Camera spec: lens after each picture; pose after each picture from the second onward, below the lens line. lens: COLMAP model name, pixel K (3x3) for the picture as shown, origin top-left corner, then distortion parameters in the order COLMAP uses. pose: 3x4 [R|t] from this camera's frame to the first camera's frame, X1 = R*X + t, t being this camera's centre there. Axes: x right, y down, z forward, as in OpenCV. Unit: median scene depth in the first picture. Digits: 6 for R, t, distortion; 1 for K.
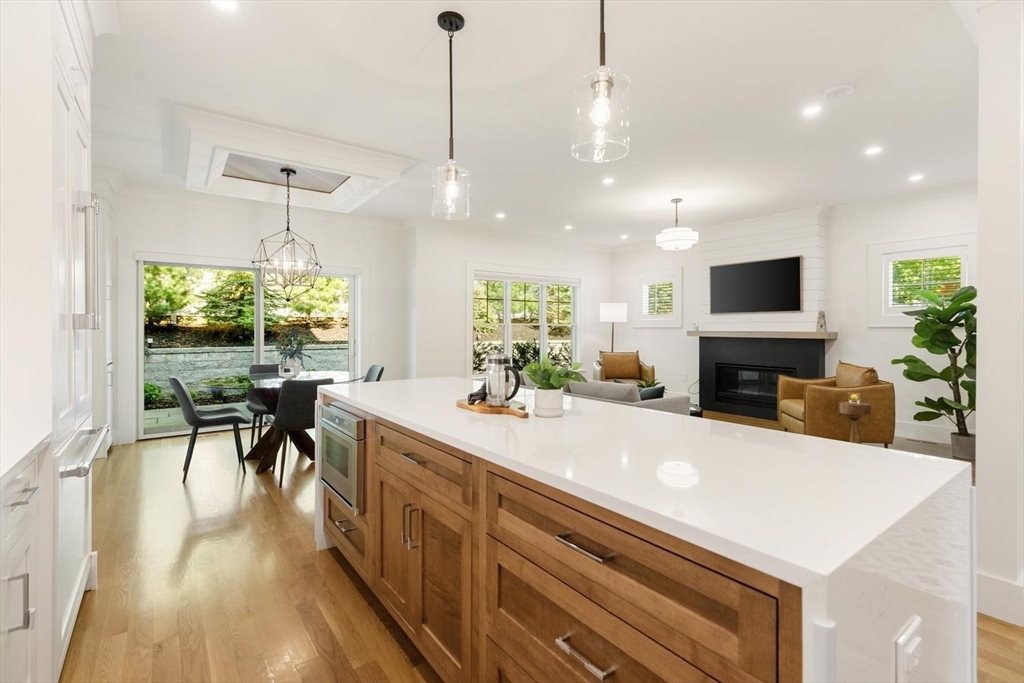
lens RADIAL K [[461.2, 0, 514.0], [0, 461.2, 326.9], [0, 0, 1]] dist [0.000349, 0.000577]
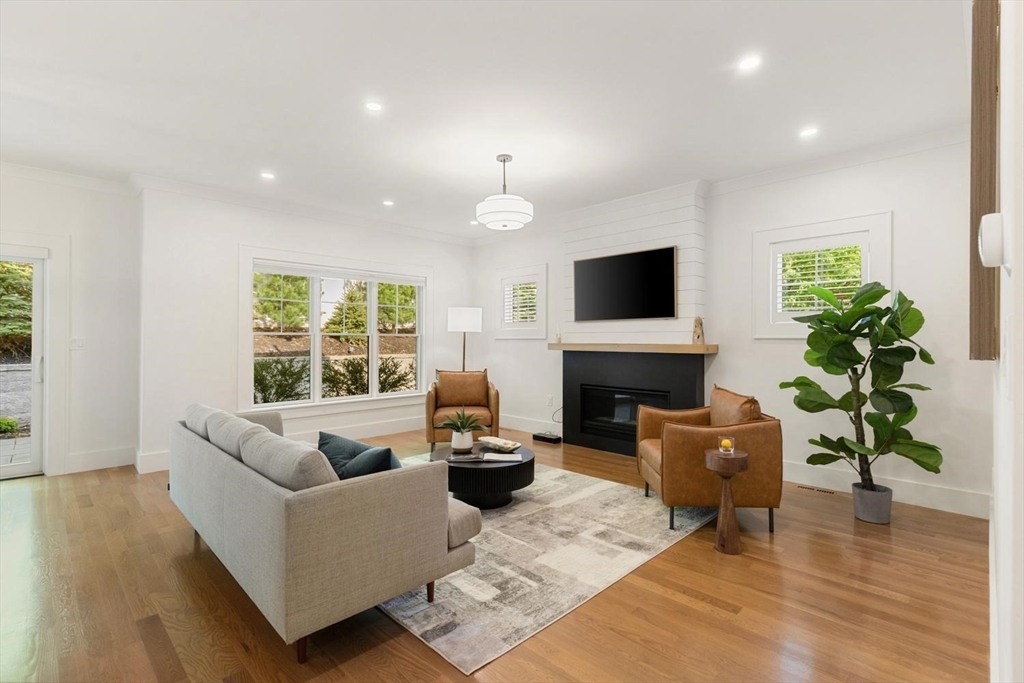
lens RADIAL K [[468.4, 0, 509.5], [0, 468.4, 336.9], [0, 0, 1]] dist [0.001304, 0.000045]
pose [[0.988894, 0.001363, 0.148614, 0.291372], [-0.000892, 0.999994, -0.003240, 0.001048], [-0.148618, 0.003071, 0.988890, 0.336204]]
